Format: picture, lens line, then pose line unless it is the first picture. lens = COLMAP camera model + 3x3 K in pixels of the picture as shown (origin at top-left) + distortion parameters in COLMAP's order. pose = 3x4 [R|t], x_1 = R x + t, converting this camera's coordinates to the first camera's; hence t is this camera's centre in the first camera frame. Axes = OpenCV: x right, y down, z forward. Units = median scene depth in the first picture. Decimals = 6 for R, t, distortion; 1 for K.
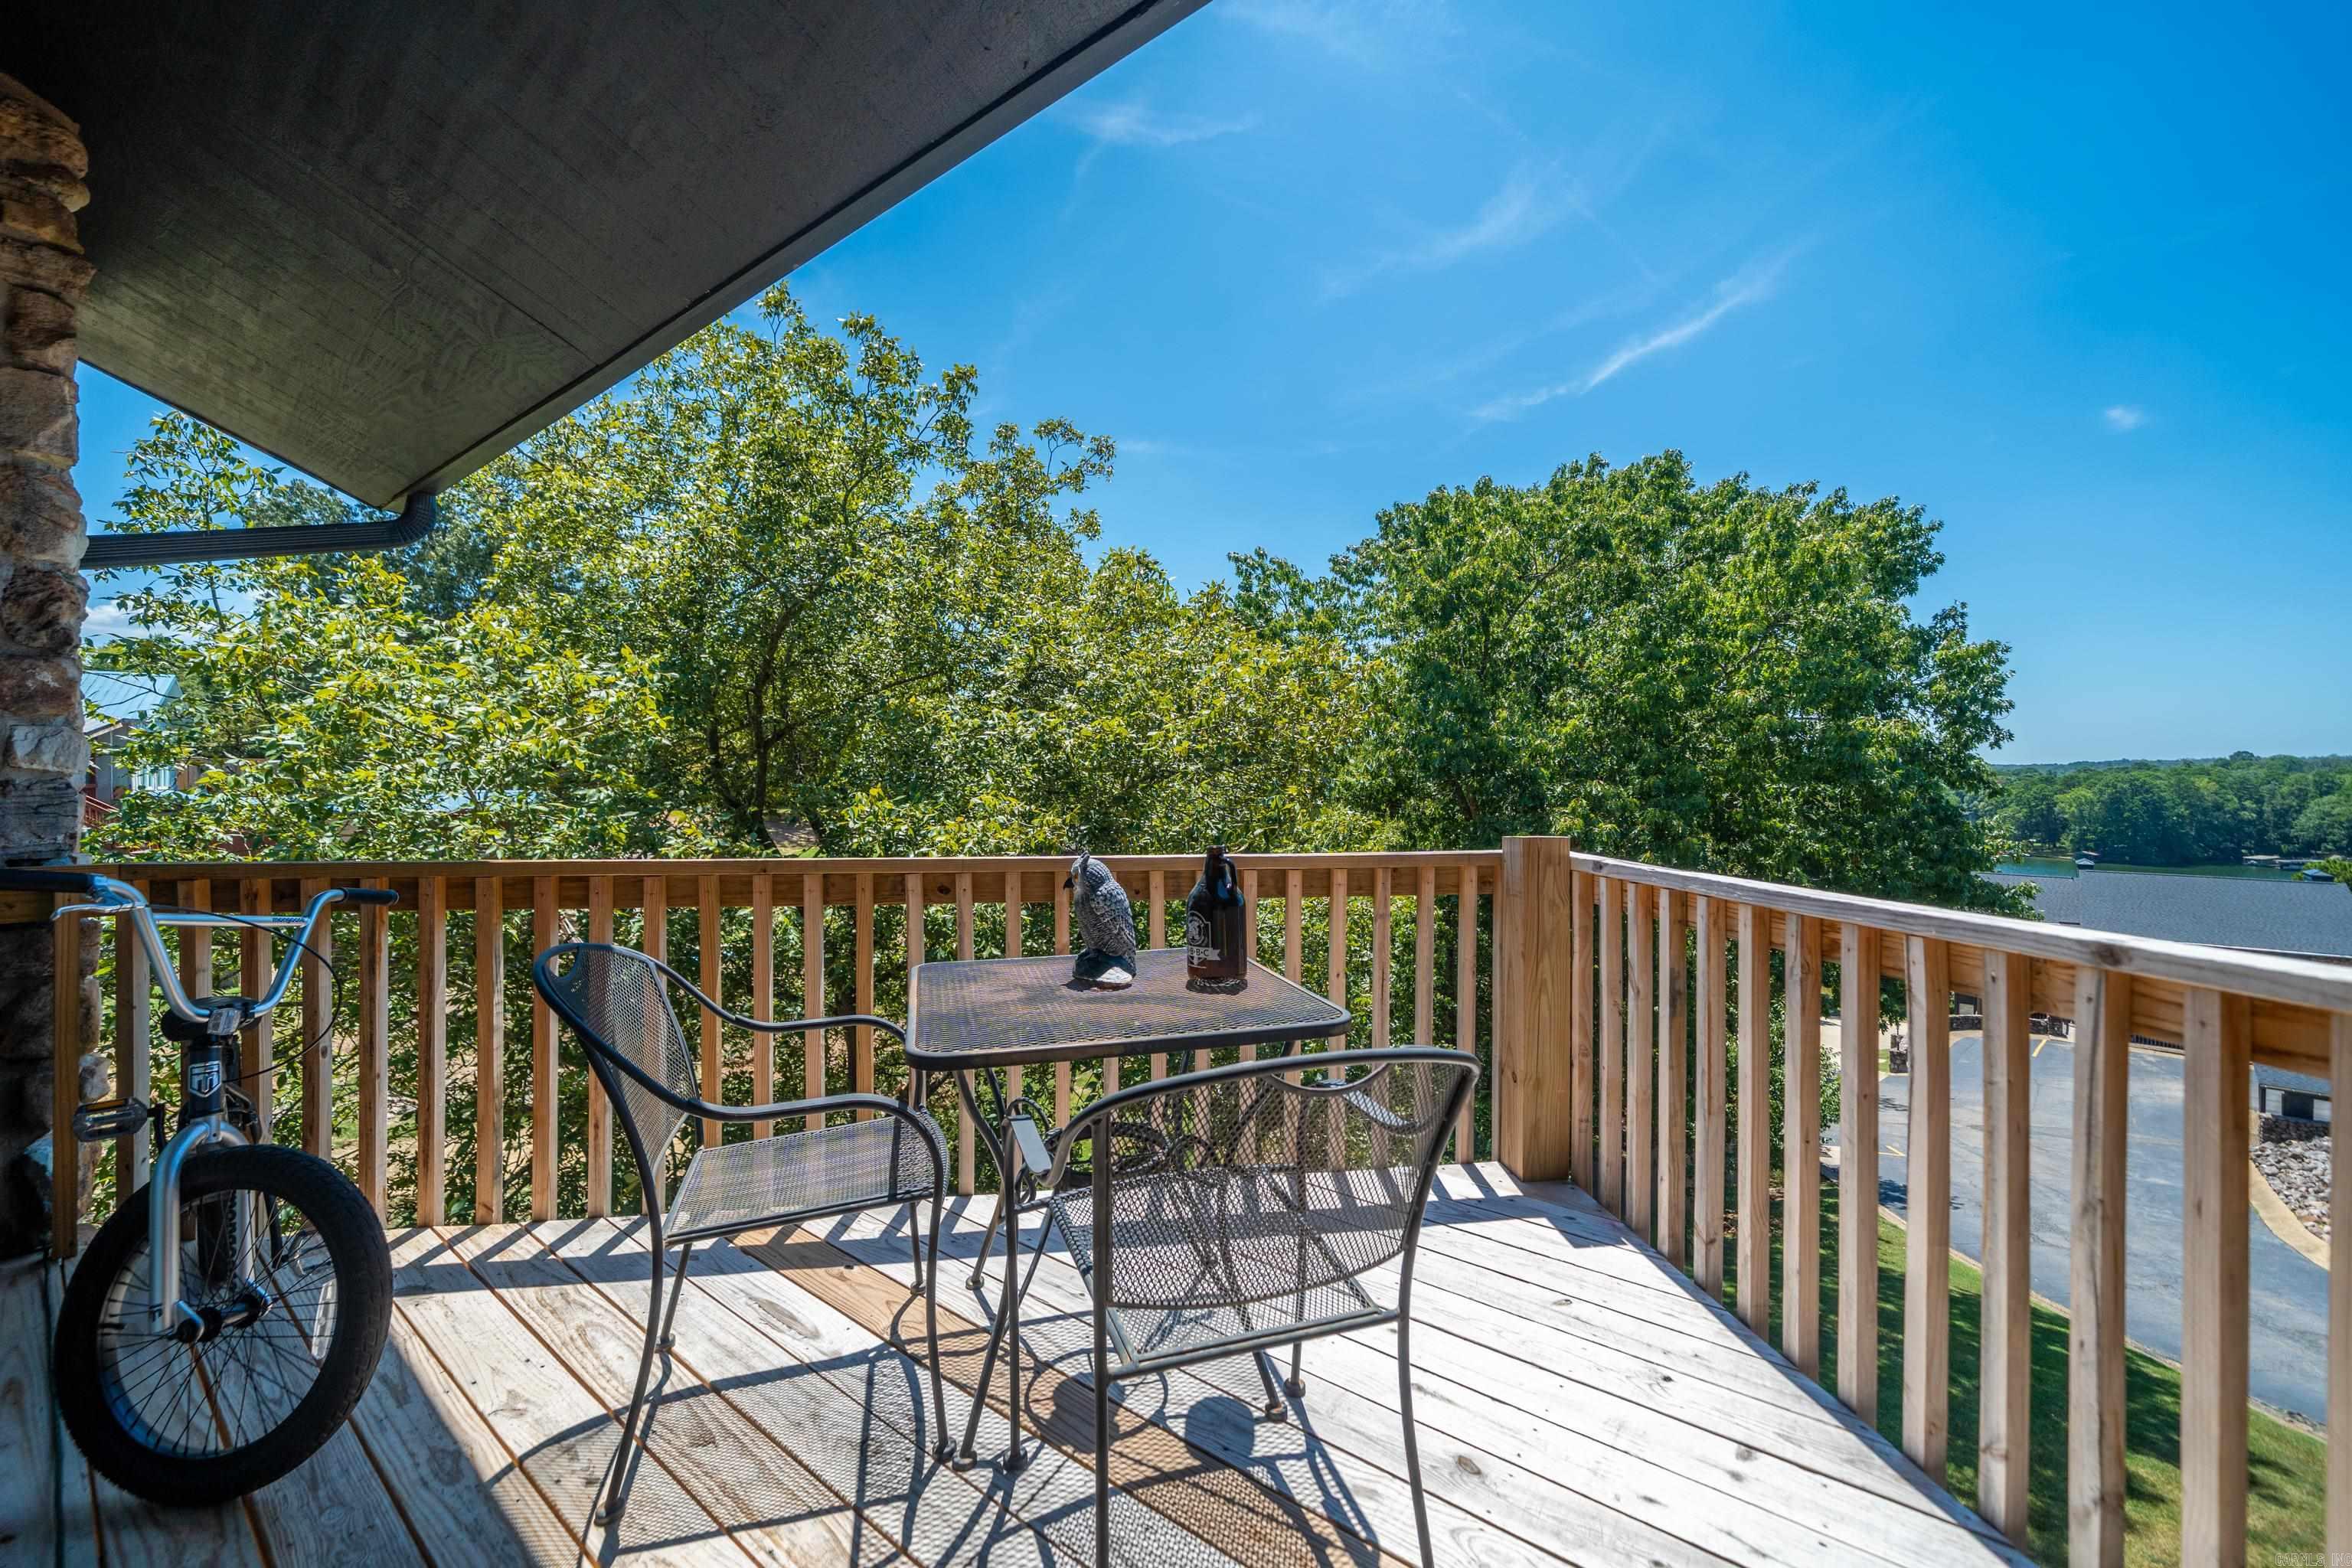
lens RADIAL K [[937.4, 0, 1176.0], [0, 937.4, 784.0], [0, 0, 1]] dist [-0.003154, 0.000624]
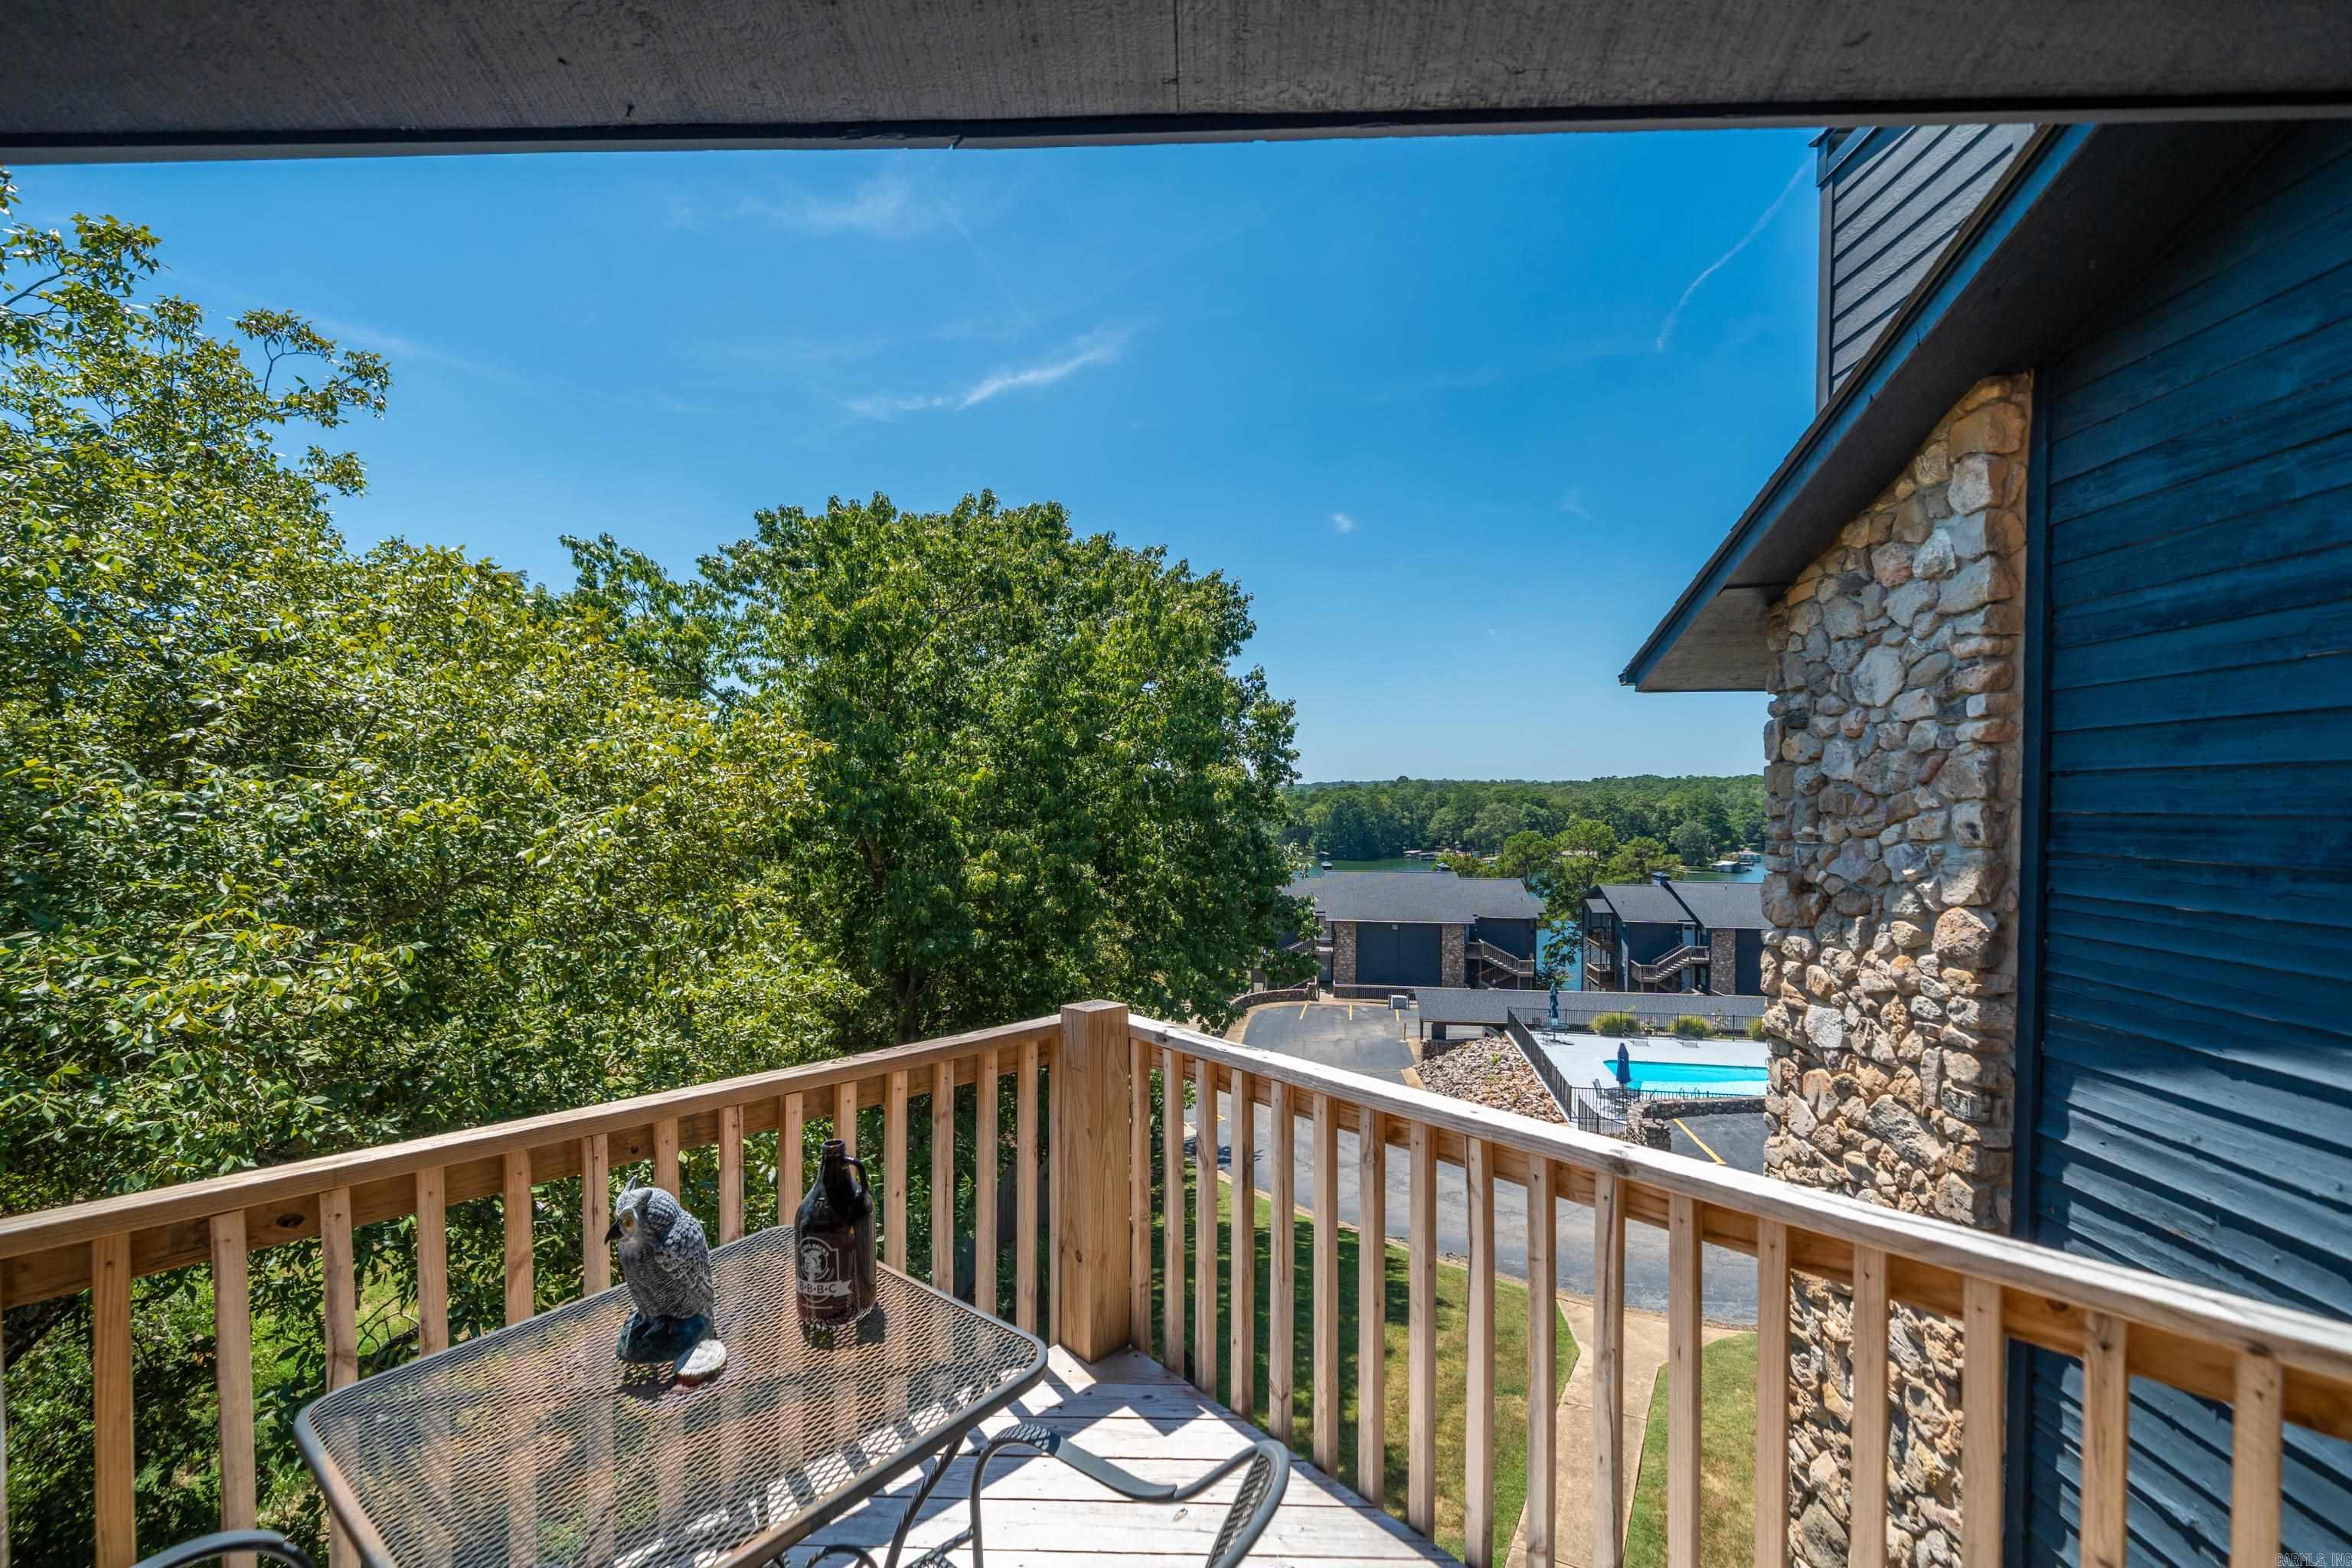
lens RADIAL K [[990.1, 0, 1182.1], [0, 990.1, 811.9], [0, 0, 1]] dist [-0.000198, -0.000297]
pose [[0.803812, -0.013899, 0.594721, -0.031072], [0.005378, 0.999856, 0.016099, -0.032624], [-0.594859, -0.009742, 0.803771, 0.023236]]
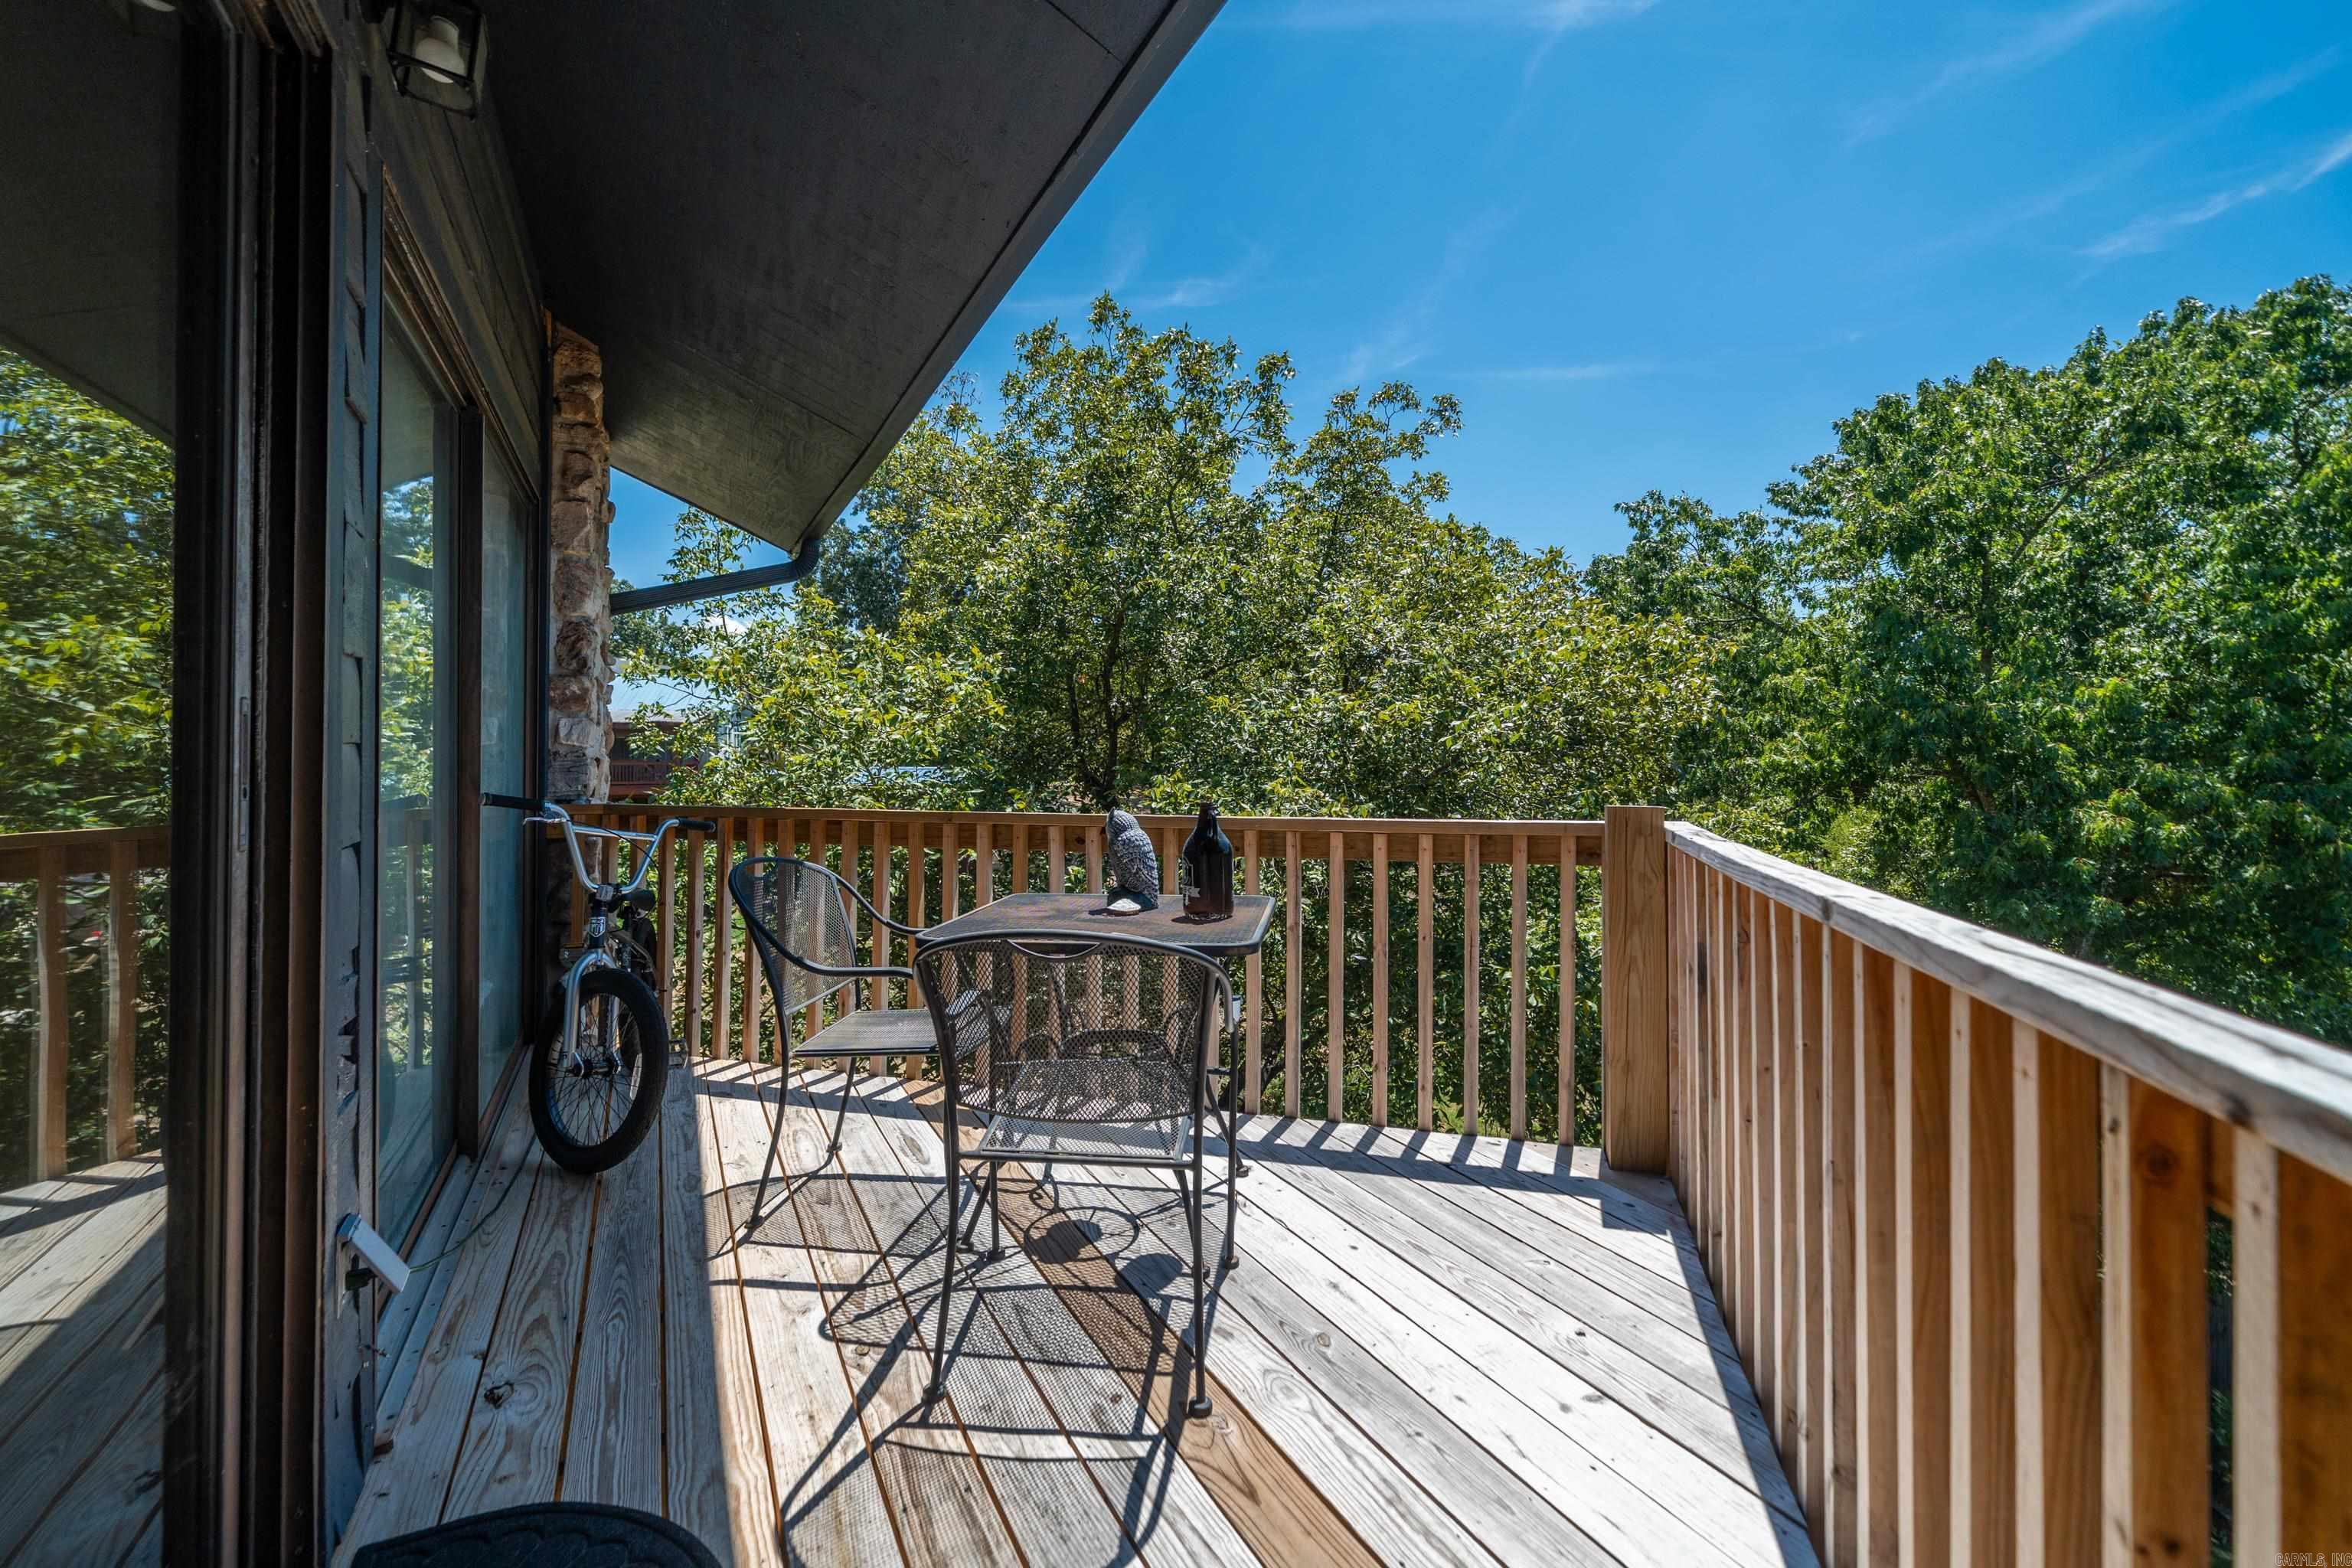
lens RADIAL K [[999.3, 0, 1150.2], [0, 999.3, 733.7], [0, 0, 1]] dist [-0.000267, 0.000035]
pose [[0.903489, -0.014407, -0.428369, 0.076358], [0.000706, 0.999484, -0.032127, 0.003212], [0.428610, 0.028724, 0.903033, -0.024892]]
